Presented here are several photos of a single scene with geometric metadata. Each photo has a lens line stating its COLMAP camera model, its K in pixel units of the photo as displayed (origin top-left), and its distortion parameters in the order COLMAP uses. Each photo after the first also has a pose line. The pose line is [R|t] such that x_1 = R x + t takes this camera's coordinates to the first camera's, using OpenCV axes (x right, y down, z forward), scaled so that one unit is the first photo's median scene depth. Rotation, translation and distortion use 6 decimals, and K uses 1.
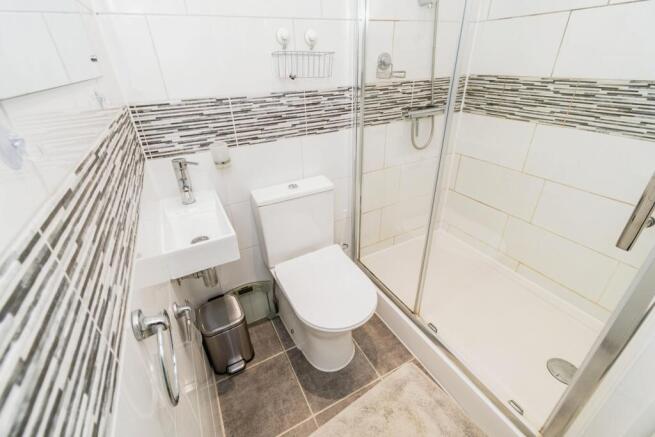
lens RADIAL K [[288.0, 0, 327.5], [0, 288.0, 218.5], [0, 0, 1]] dist [0.015260, 0.000021]
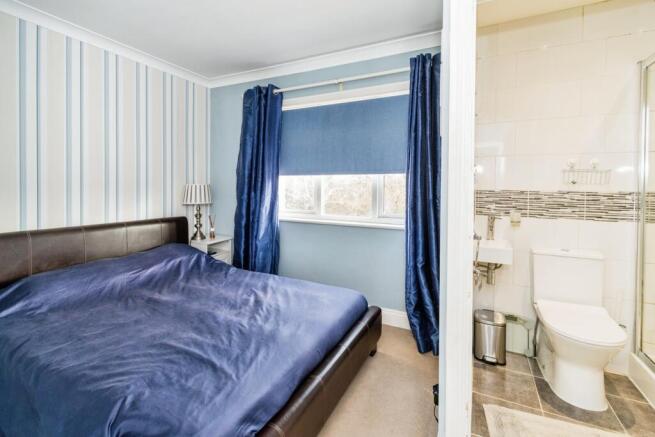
lens RADIAL K [[298.2, 0, 327.7], [0, 298.2, 181.1], [0, 0, 1]] dist [-0.000571, 0.000054]
pose [[0.582195, 0.042131, -0.811957, 0.407818], [-0.412117, 0.876151, -0.250037, 0.474034], [0.700863, 0.480192, 0.527454, -0.833063]]
